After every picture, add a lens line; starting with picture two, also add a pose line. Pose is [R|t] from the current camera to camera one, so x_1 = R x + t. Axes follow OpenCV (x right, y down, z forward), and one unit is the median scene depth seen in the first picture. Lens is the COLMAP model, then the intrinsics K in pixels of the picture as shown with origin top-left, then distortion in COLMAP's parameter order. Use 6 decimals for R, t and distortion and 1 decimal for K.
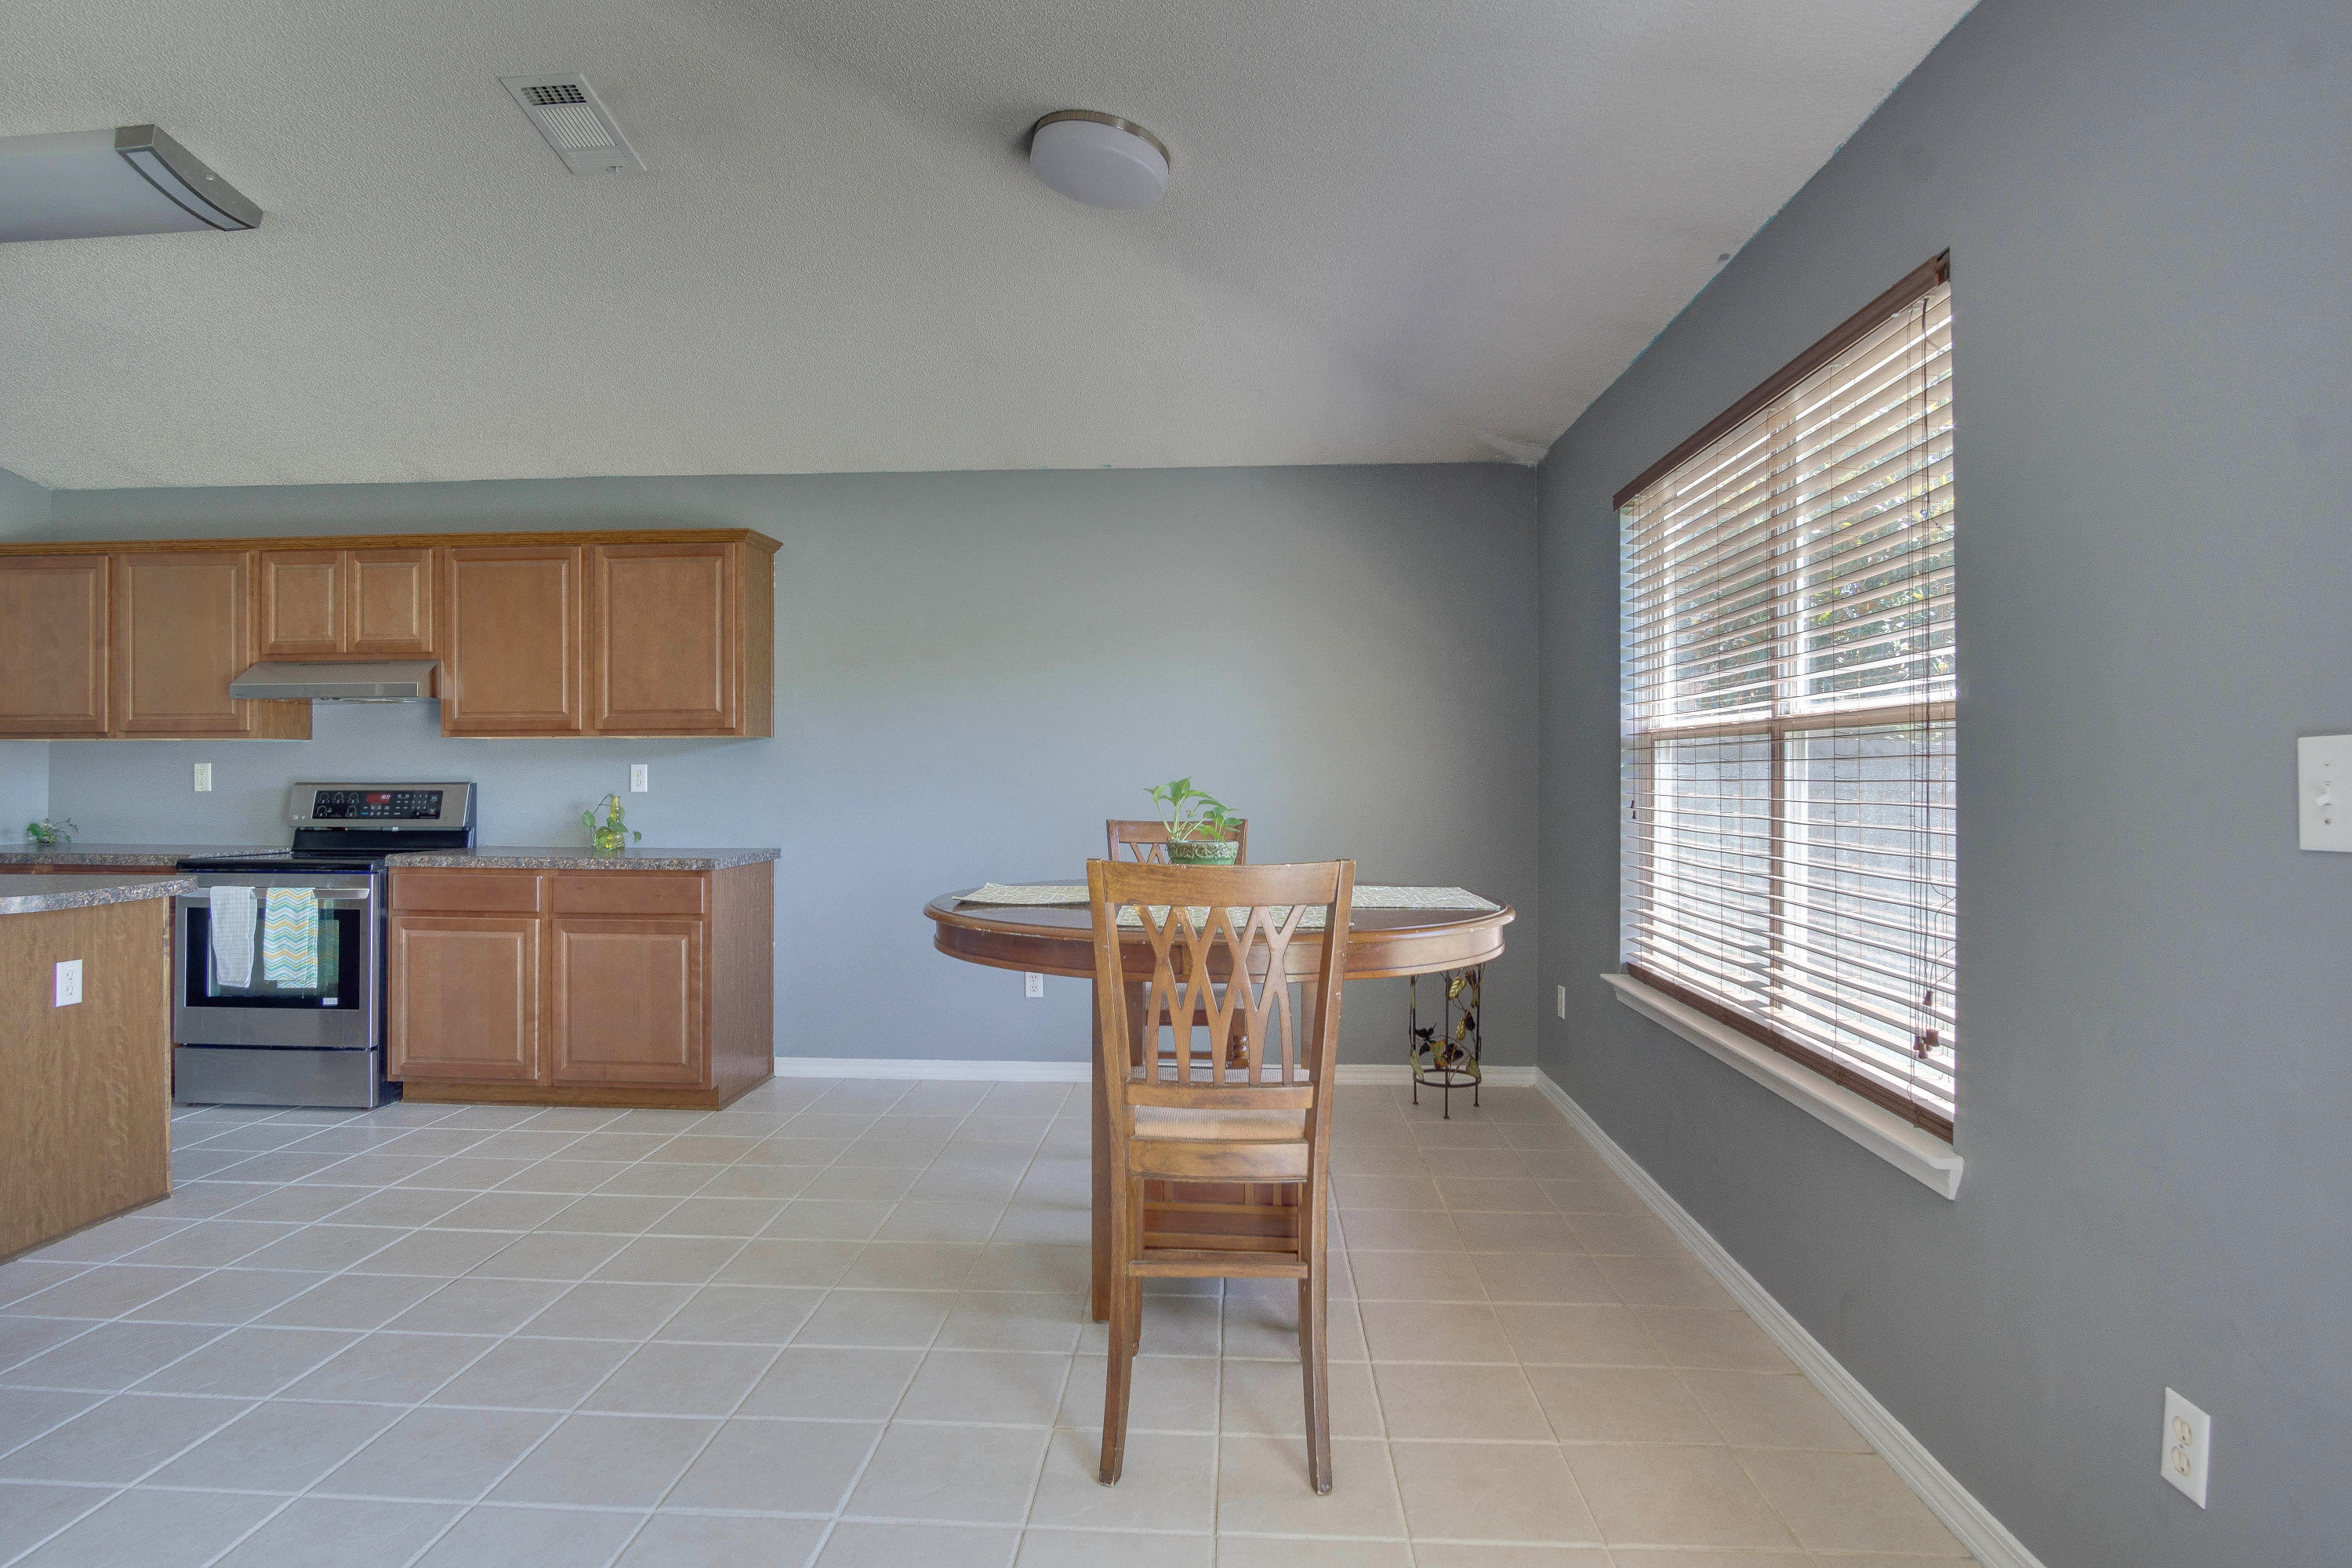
lens RADIAL K [[1262.3, 0, 1162.4], [0, 1262.3, 763.7], [0, 0, 1]] dist [-0.031124, 0.002148]
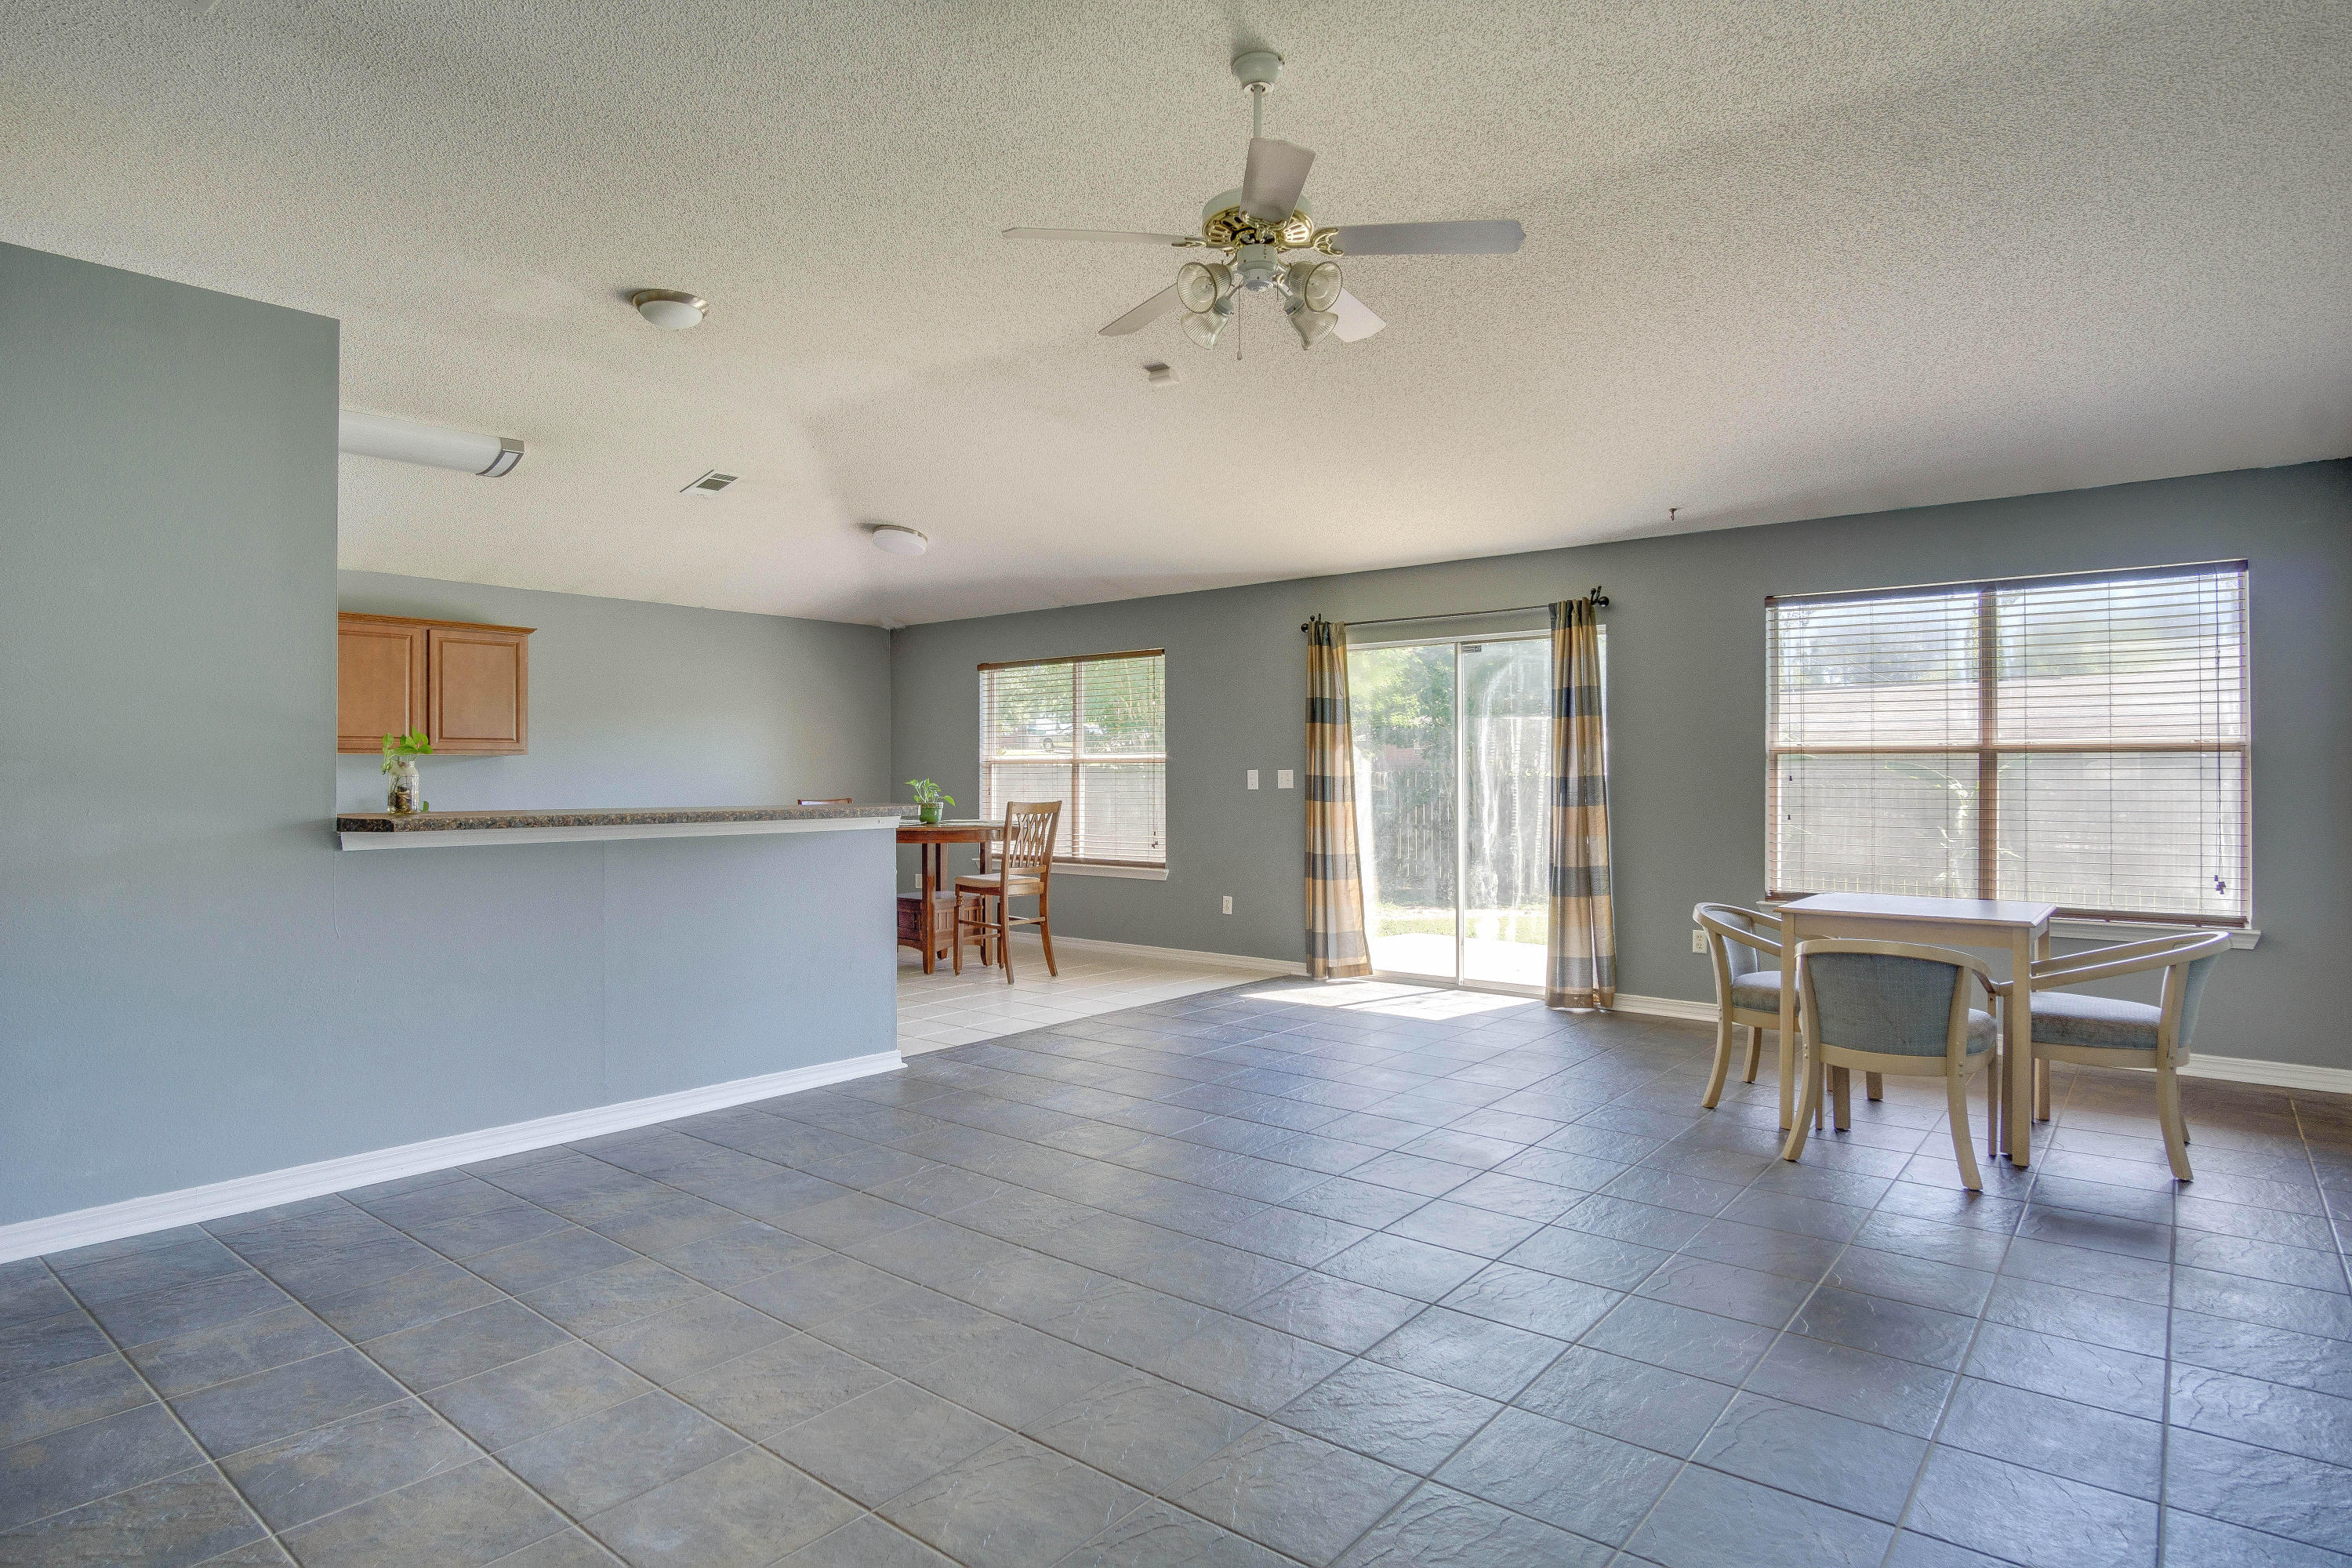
lens RADIAL K [[1262.3, 0, 1162.4], [0, 1262.3, 763.7], [0, 0, 1]] dist [-0.031124, 0.002148]
pose [[0.594600, 0.003593, 0.804014, -1.542021], [-0.001362, 0.999993, -0.003461, -0.010973], [-0.804021, 0.000962, 0.594601, -0.830066]]
